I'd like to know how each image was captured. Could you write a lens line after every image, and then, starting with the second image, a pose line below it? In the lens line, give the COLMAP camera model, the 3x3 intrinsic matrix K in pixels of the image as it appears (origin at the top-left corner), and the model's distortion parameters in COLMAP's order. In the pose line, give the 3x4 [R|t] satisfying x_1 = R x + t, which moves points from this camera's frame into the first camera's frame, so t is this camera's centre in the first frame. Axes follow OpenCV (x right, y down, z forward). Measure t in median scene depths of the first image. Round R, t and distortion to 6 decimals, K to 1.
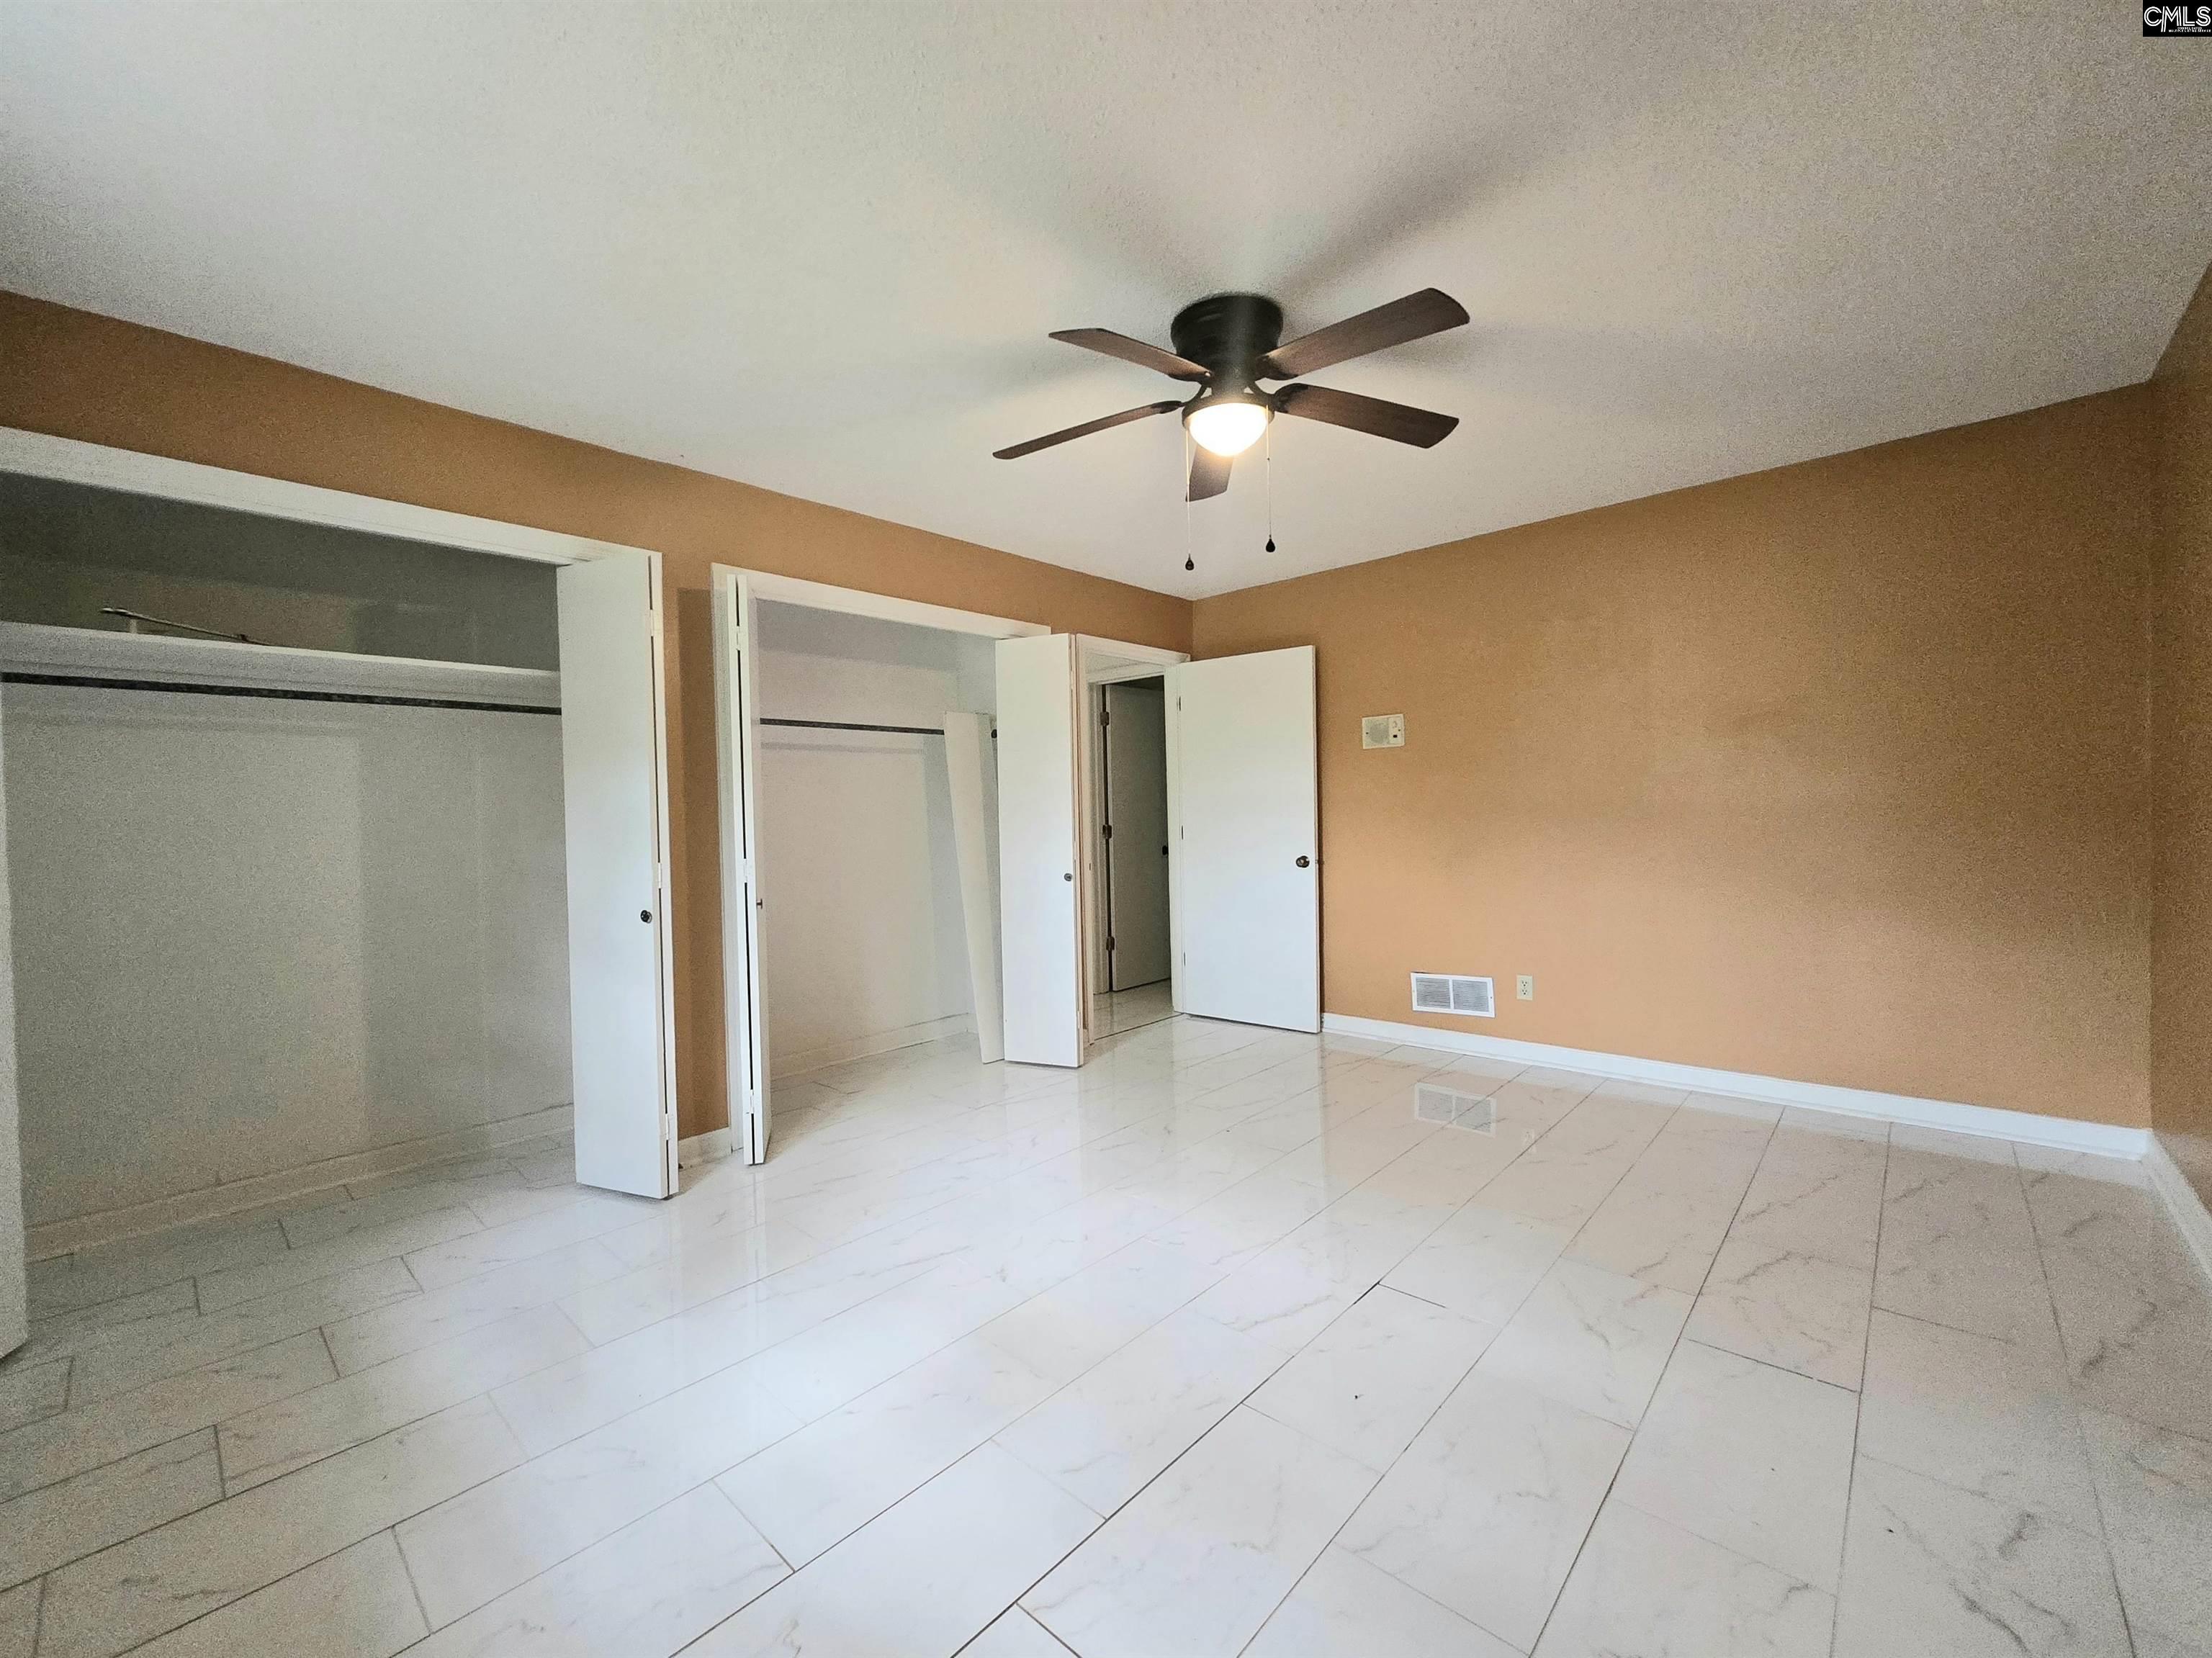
lens RADIAL K [[886.6, 0, 1105.3], [0, 886.6, 835.3], [0, 0, 1]] dist [0.002394, -0.001616]
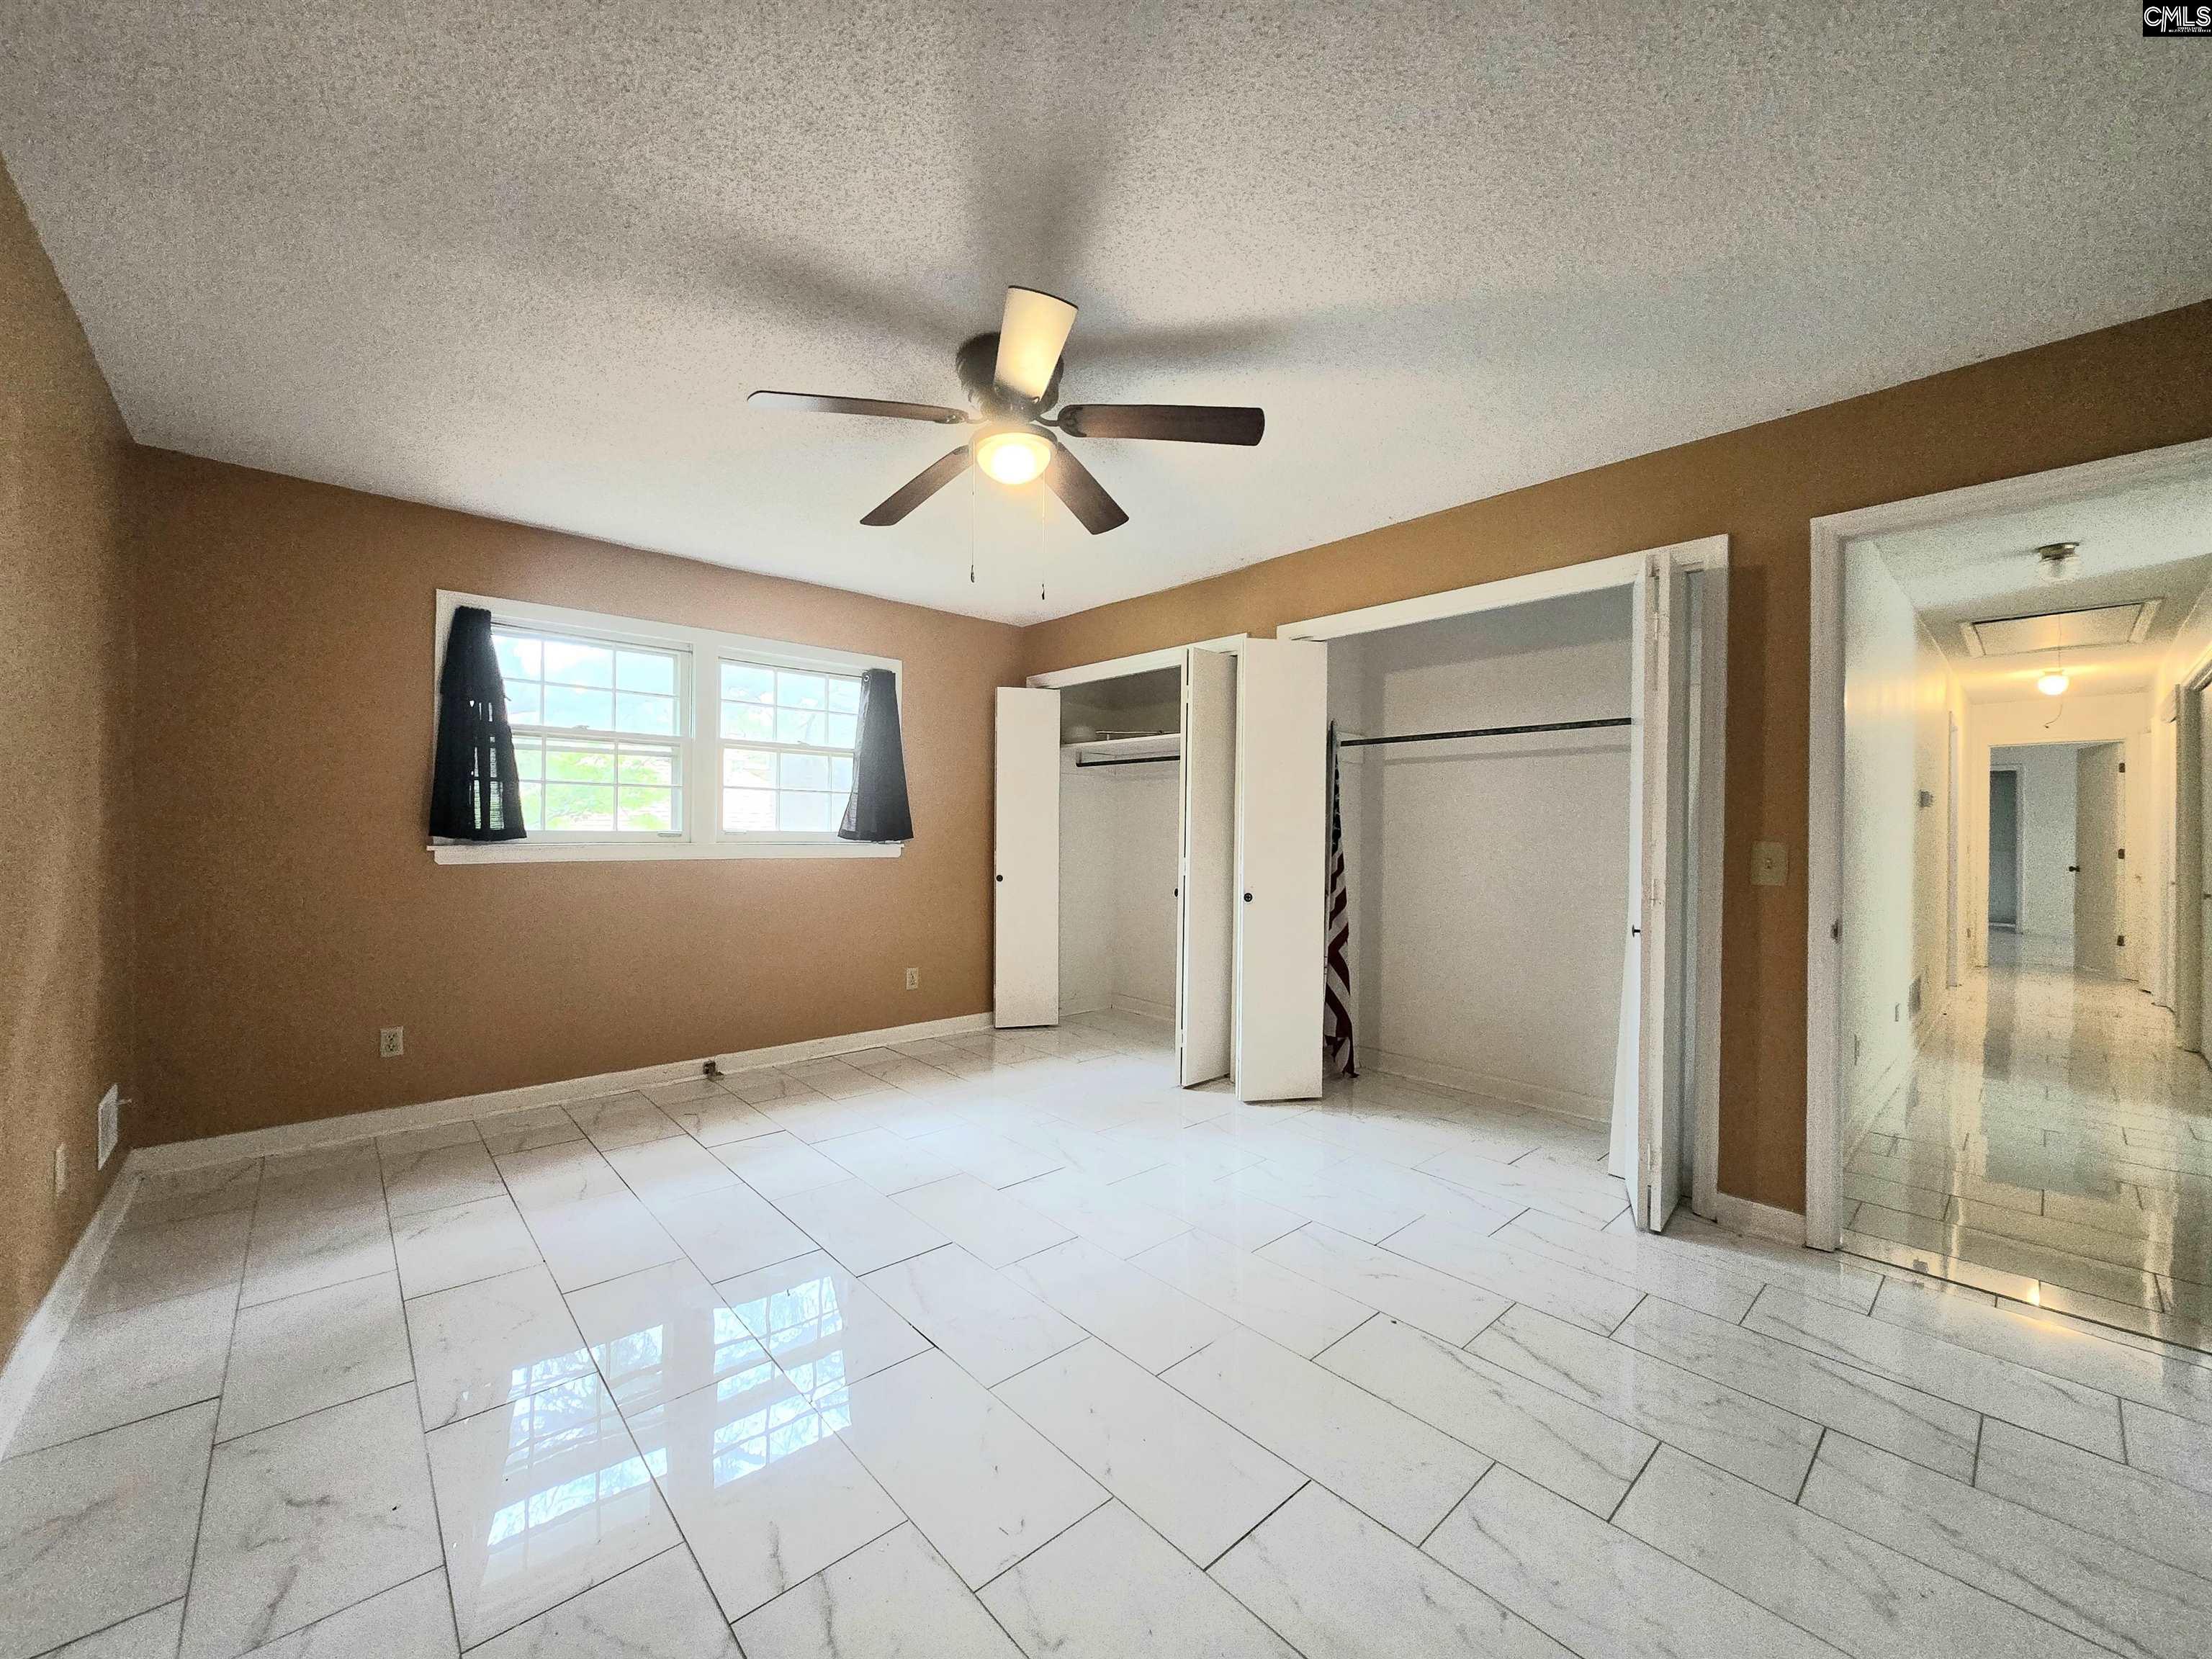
lens RADIAL K [[886.7, 0, 1100.1], [0, 886.7, 833.9], [0, 0, 1]] dist [0.002394, -0.001616]
pose [[-0.107026, 0.024113, -0.993964, 0.982898], [-0.030233, 0.999165, 0.027494, -0.044545], [0.993796, 0.032993, -0.106207, 1.033730]]
